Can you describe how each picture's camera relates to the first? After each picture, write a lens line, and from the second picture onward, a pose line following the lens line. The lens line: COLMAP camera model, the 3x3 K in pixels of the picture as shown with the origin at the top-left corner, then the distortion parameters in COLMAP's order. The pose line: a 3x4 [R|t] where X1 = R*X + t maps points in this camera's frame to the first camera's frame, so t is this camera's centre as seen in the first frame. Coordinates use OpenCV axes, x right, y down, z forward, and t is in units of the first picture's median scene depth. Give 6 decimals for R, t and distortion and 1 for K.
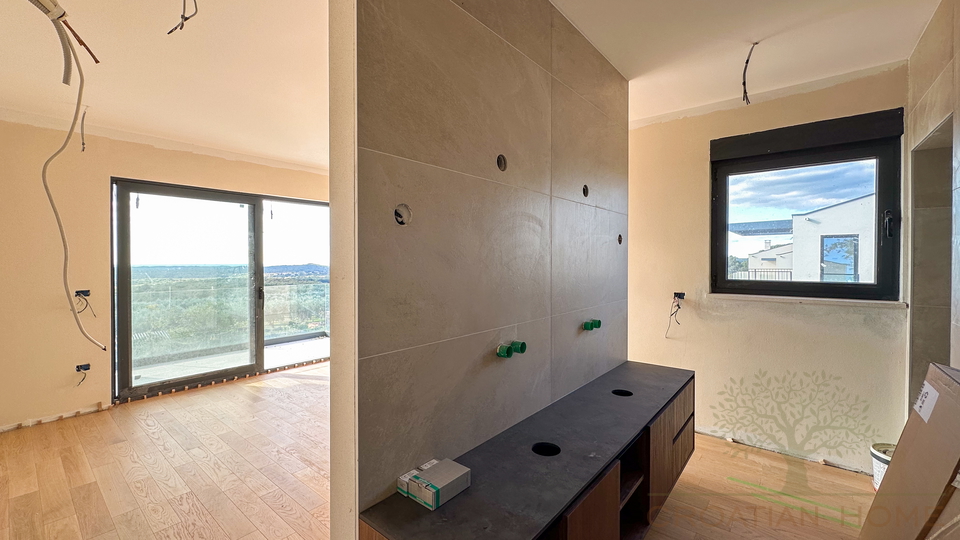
lens RADIAL K [[386.3, 0, 484.0], [0, 386.3, 270.1], [0, 0, 1]] dist [0.000629, 0.000454]
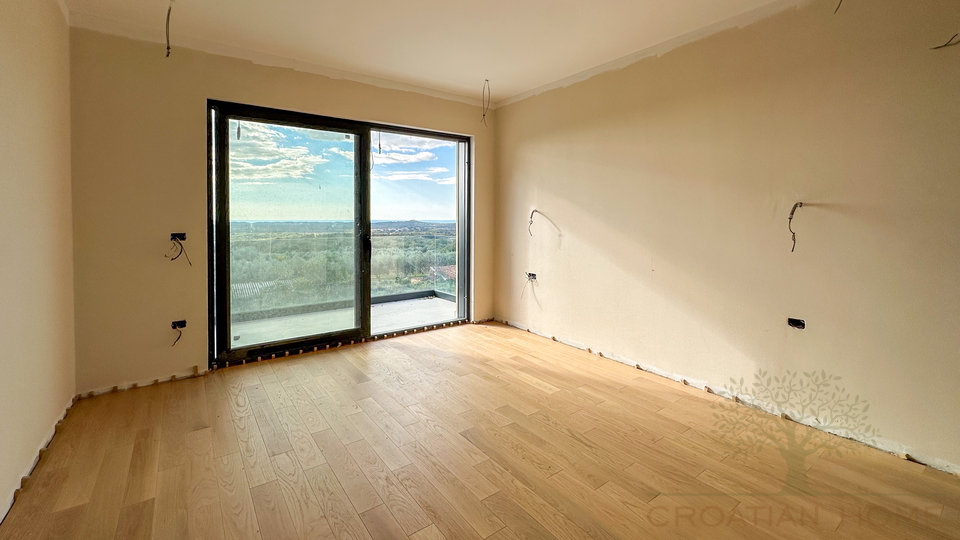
lens RADIAL K [[410.2, 0, 477.5], [0, 410.2, 225.2], [0, 0, 1]] dist [-0.001550, -0.000191]
pose [[0.965023, 0.005198, -0.262113, -0.150373], [-0.006219, 0.999976, -0.003067, 0.029048], [0.262091, 0.004590, 0.965032, 0.268573]]
